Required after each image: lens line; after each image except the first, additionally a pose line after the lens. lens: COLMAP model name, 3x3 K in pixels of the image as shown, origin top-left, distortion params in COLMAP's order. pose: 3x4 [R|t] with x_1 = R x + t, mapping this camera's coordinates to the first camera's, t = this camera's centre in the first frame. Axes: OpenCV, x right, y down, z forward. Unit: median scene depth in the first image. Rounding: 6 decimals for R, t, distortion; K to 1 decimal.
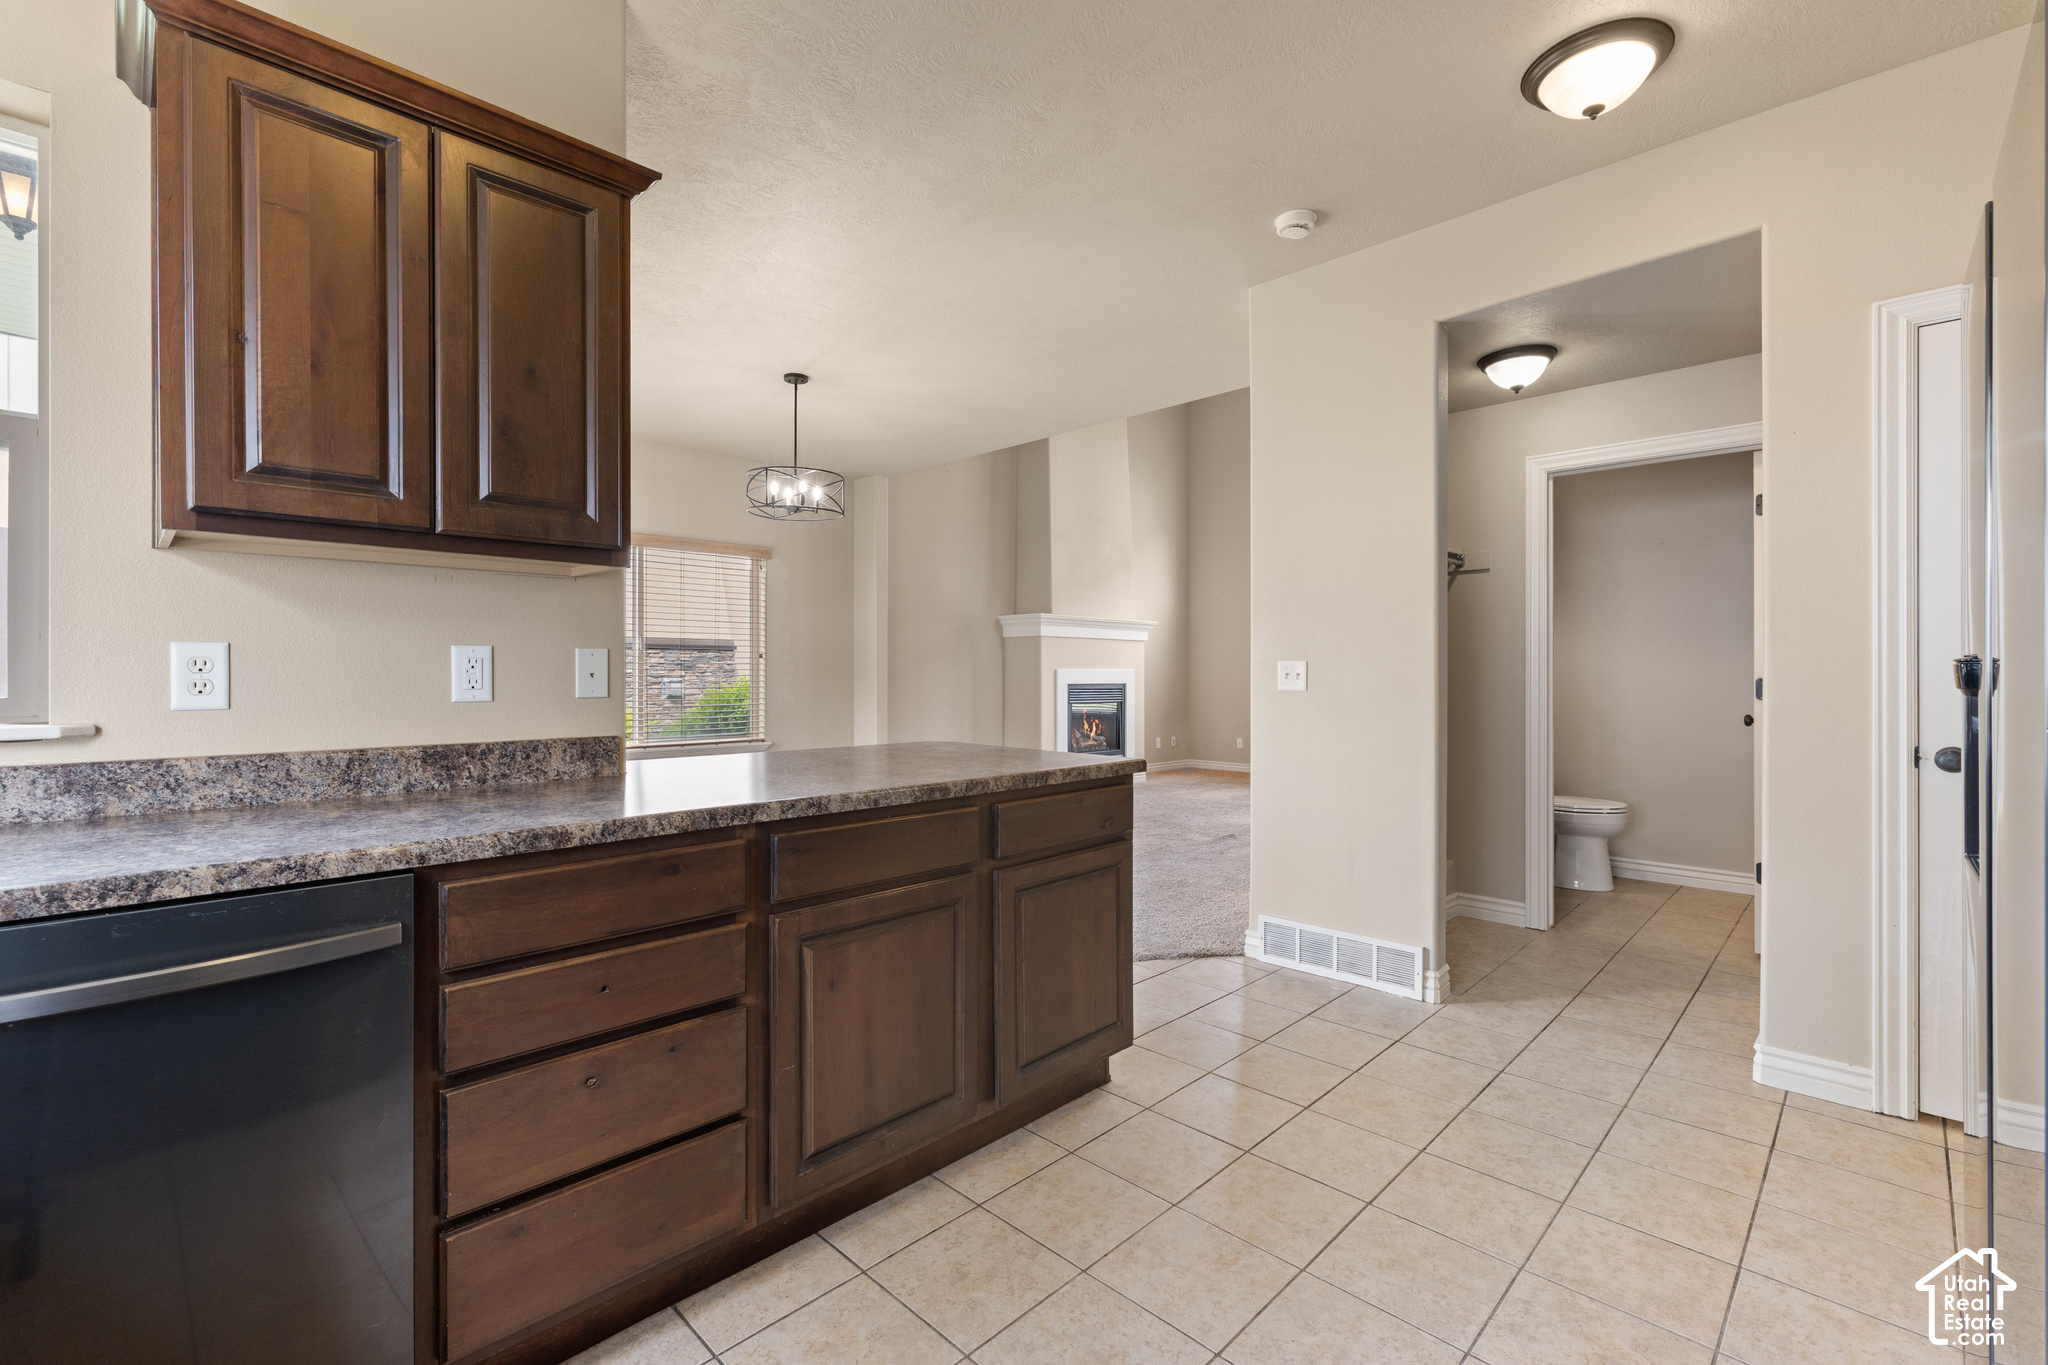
lens RADIAL K [[915.1, 0, 1022.0], [0, 915.1, 684.0], [0, 0, 1]] dist [0.003663, 0.000364]
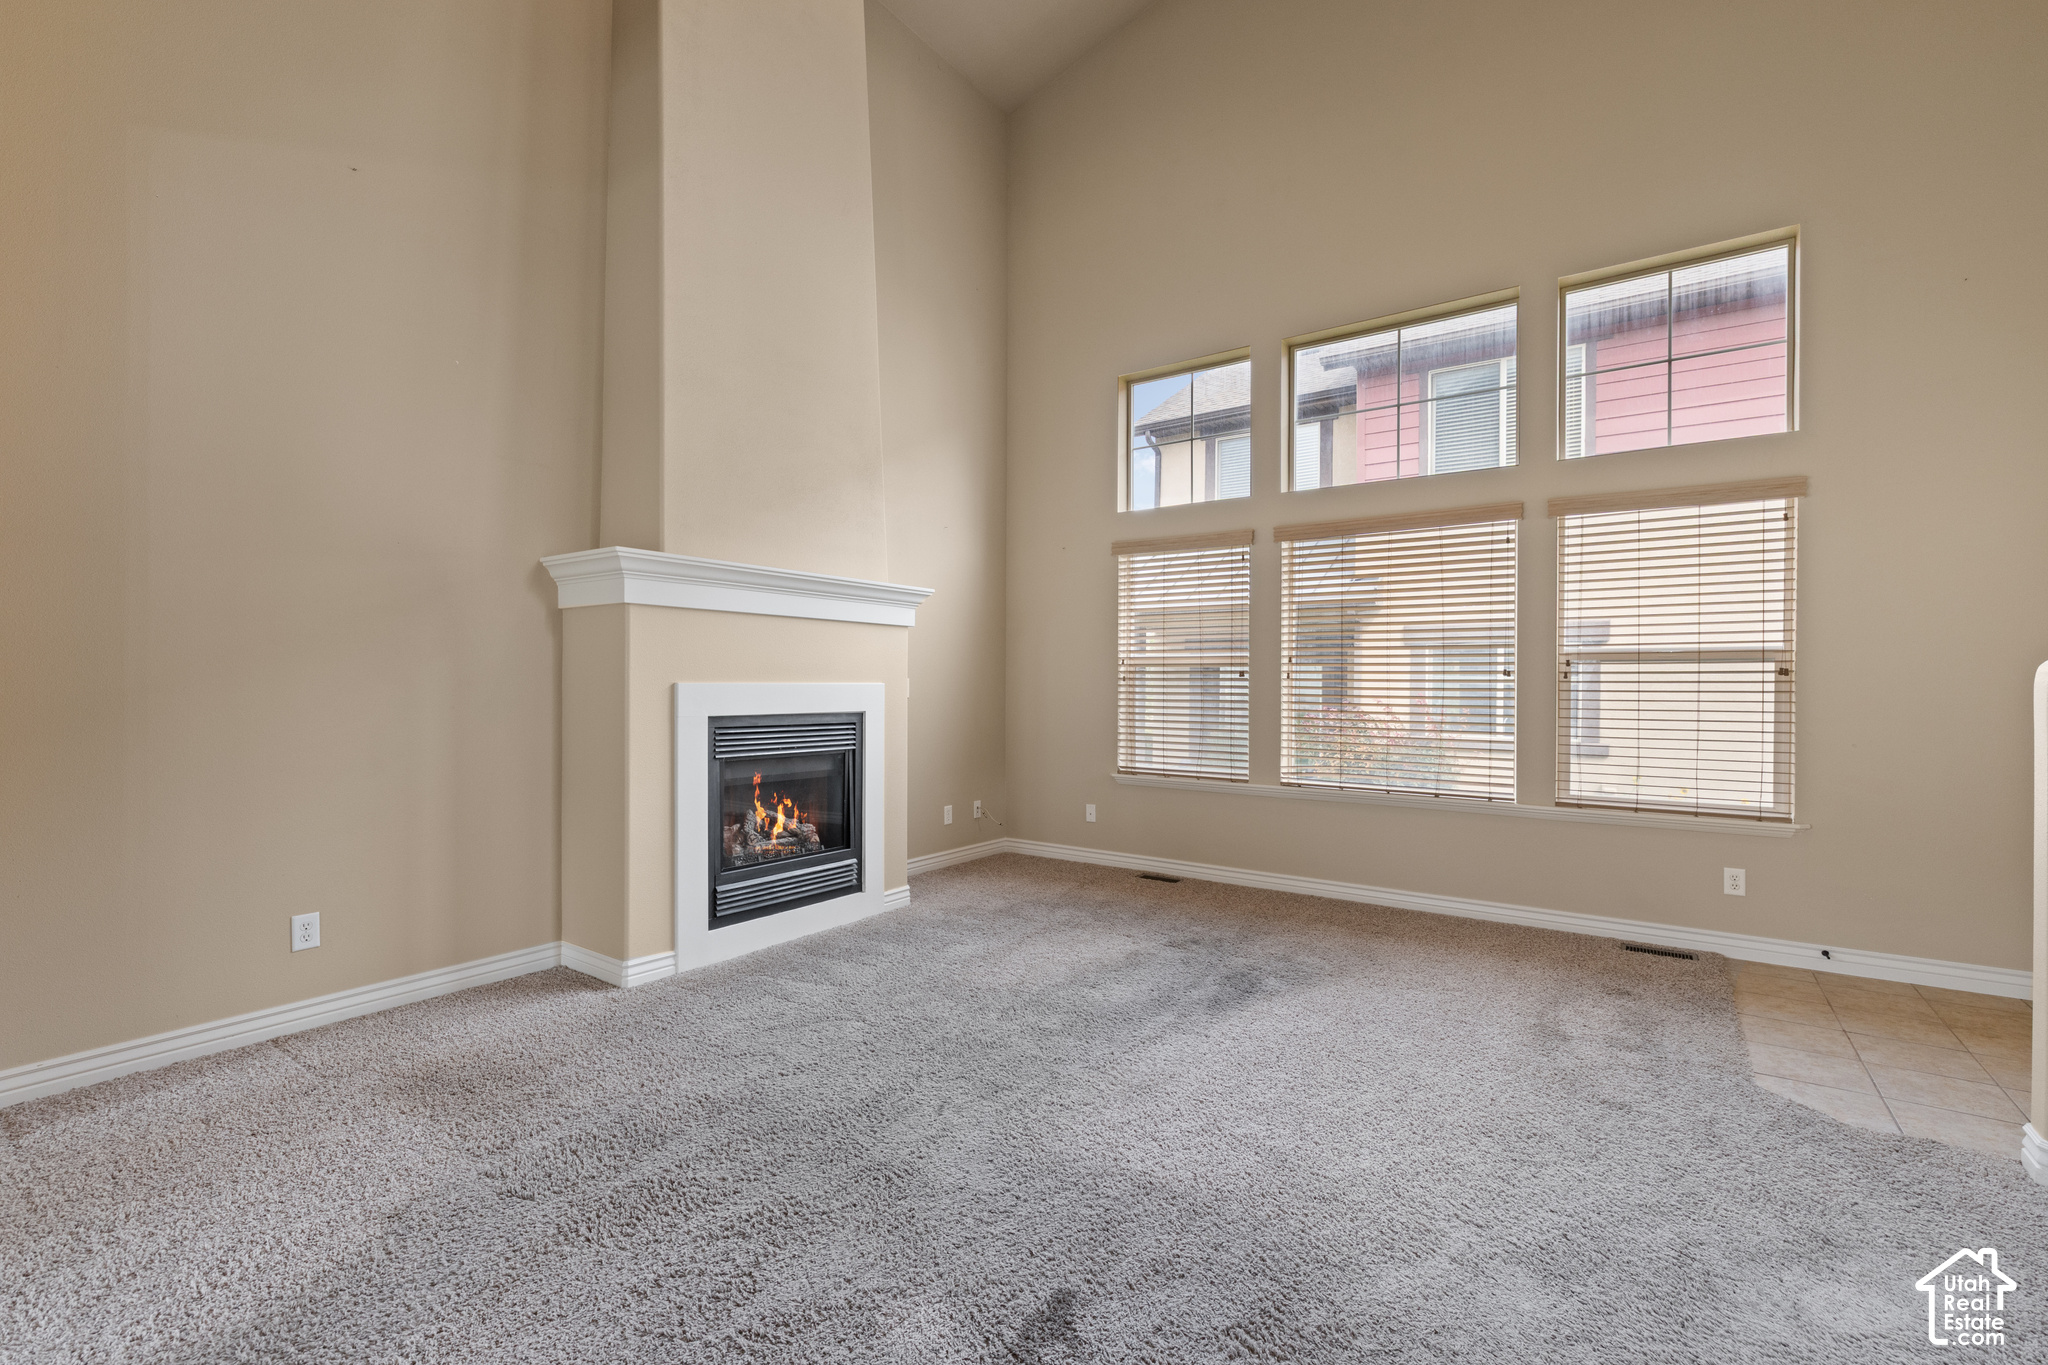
lens RADIAL K [[915.1, 0, 1024.4], [0, 915.1, 682.6], [0, 0, 1]] dist [0.003663, 0.000364]
pose [[0.987611, 0.006299, 0.156794, 0.129349], [-0.005259, 0.999961, -0.007045, -0.014123], [-0.156832, 0.006133, 0.987606, 0.538471]]
